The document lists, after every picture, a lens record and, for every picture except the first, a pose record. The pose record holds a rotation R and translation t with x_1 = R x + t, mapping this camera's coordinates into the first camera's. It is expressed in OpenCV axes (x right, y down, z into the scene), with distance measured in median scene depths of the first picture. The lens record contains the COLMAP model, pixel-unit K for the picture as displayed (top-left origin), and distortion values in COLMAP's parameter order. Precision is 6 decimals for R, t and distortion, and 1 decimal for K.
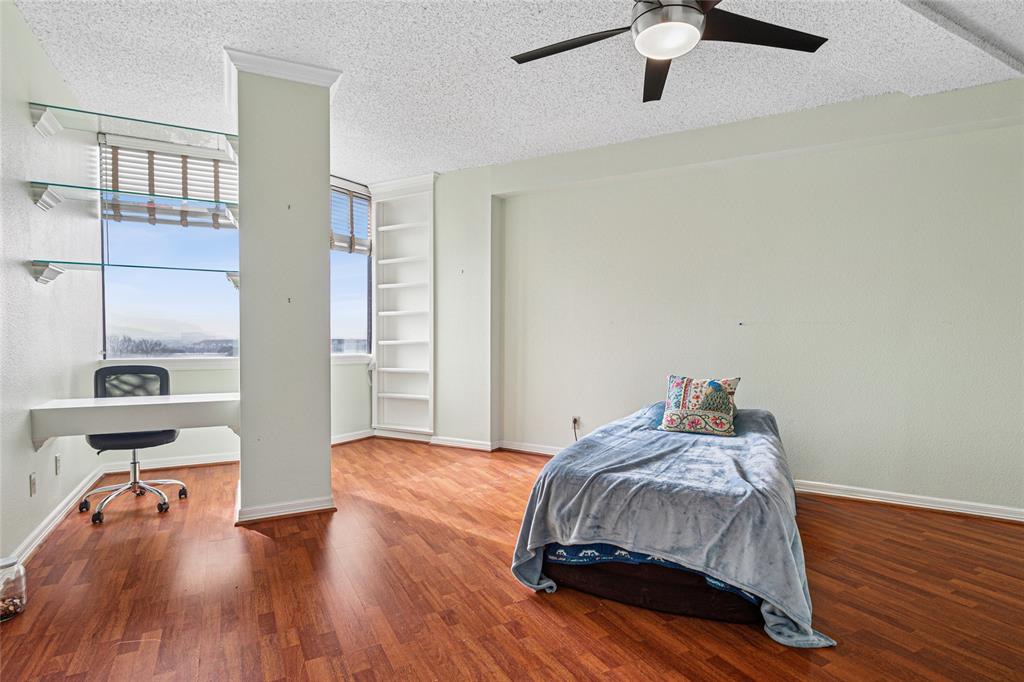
lens RADIAL K [[515.1, 0, 508.9], [0, 515.1, 354.6], [0, 0, 1]] dist [-0.000018, 0.000107]
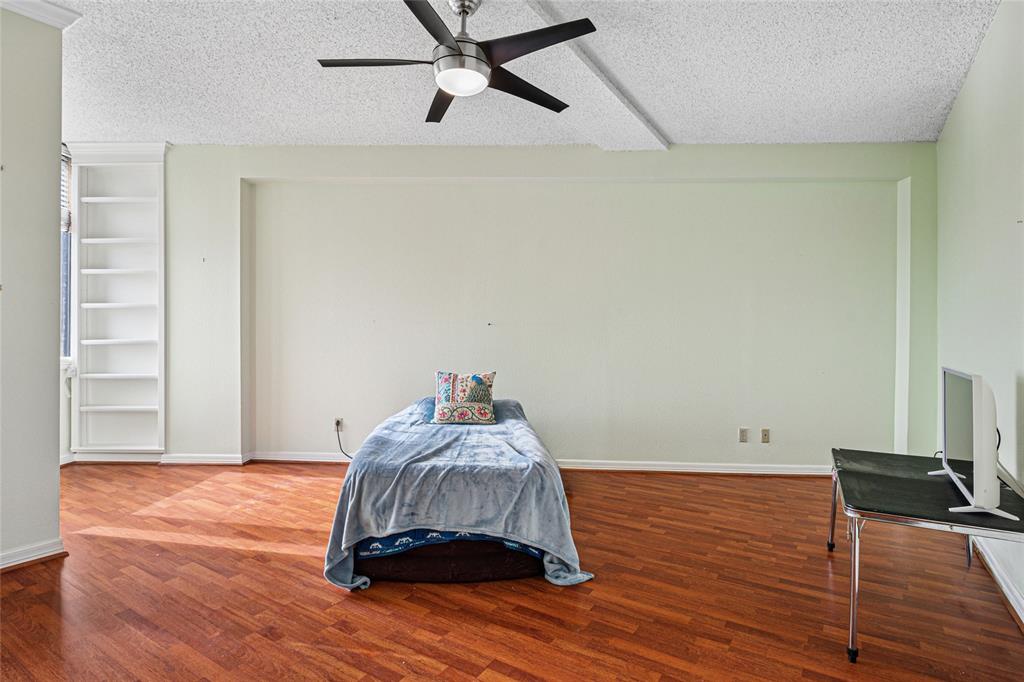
lens RADIAL K [[529.8, 0, 514.1], [0, 529.8, 324.4], [0, 0, 1]] dist [-0.000812, -0.000066]
pose [[0.872223, 0.012321, 0.488953, -0.160647], [0.014441, 0.998598, -0.050924, 0.000859], [-0.488895, 0.051478, 0.870823, -0.069043]]
